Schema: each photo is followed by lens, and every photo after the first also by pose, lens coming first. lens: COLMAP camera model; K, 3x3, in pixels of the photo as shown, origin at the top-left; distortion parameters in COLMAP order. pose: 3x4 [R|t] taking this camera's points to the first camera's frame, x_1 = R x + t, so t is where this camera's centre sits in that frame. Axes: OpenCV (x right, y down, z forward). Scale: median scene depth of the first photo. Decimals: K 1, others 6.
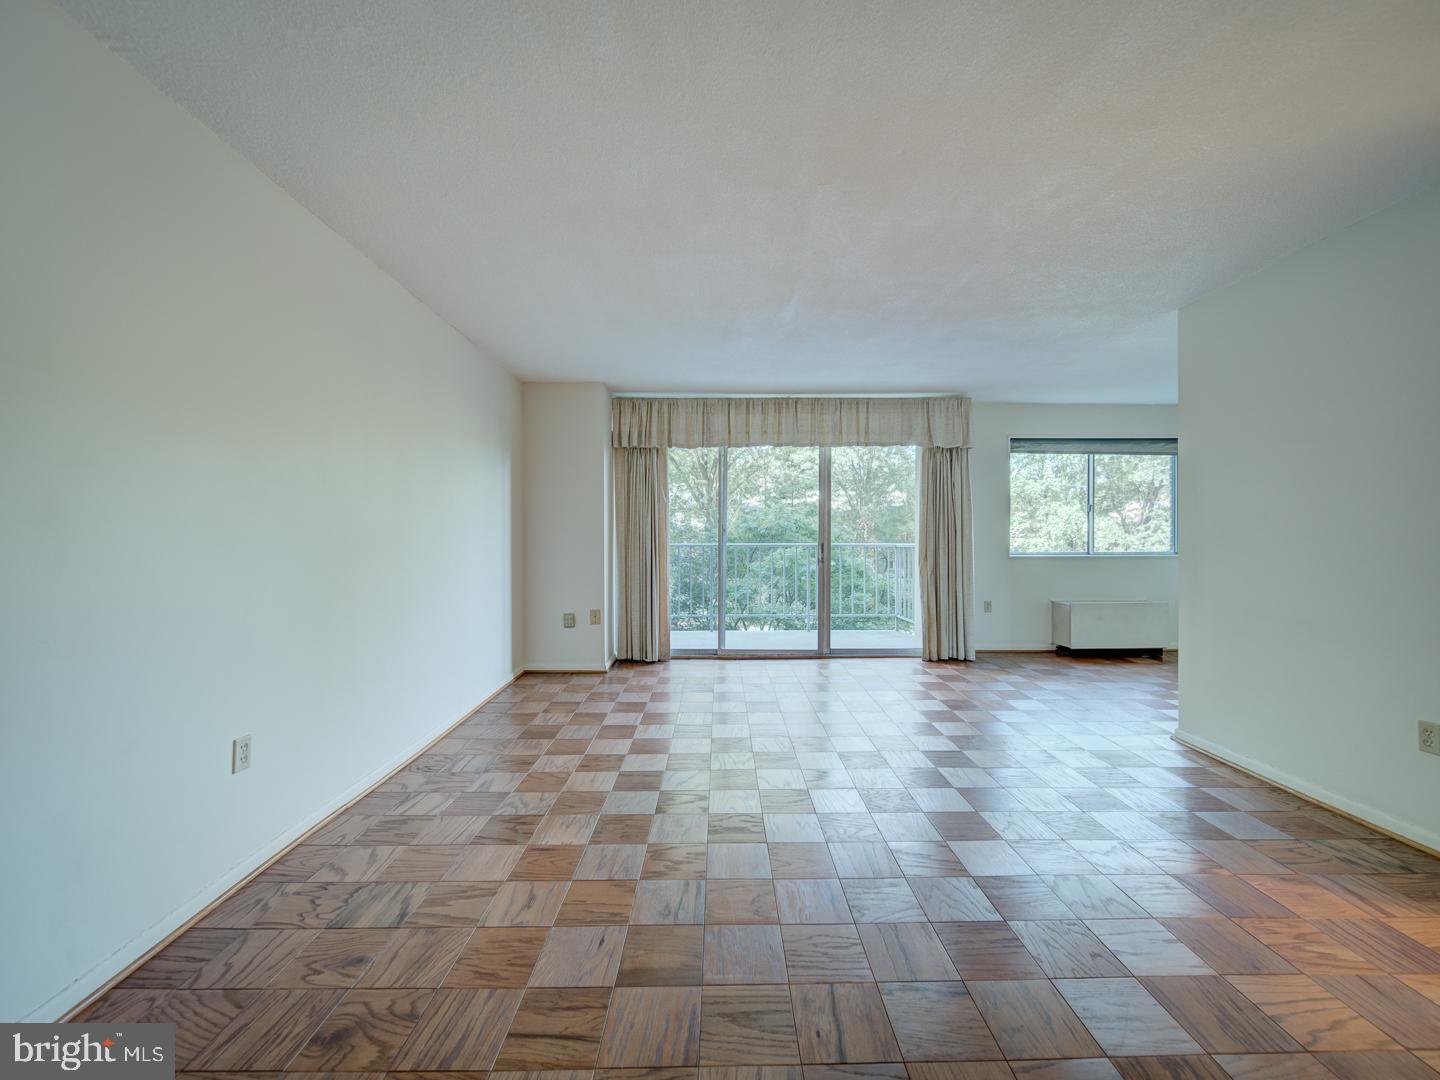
lens RADIAL K [[564.9, 0, 724.2], [0, 564.9, 542.6], [0, 0, 1]] dist [-0.000219, -0.001138]
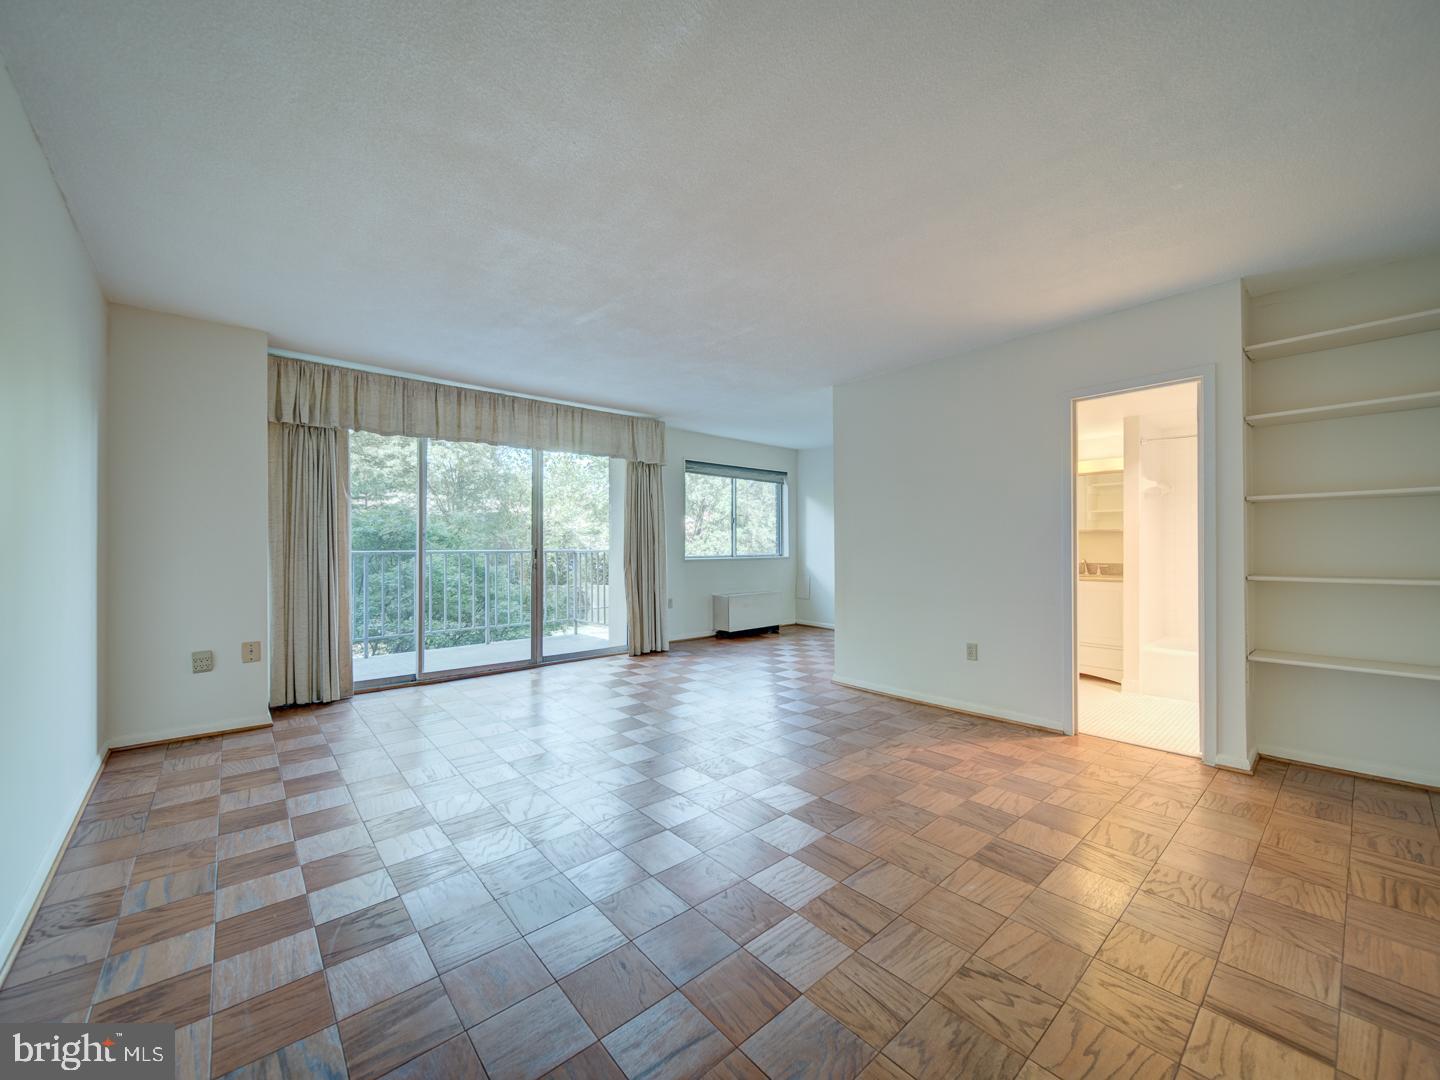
lens RADIAL K [[564.9, 0, 723.2], [0, 564.9, 540.7], [0, 0, 1]] dist [-0.000219, -0.001138]
pose [[0.759347, 0.004869, 0.650668, -0.221591], [0.006764, 0.999859, -0.015375, 0.004021], [-0.650651, 0.016076, 0.759207, 0.050976]]
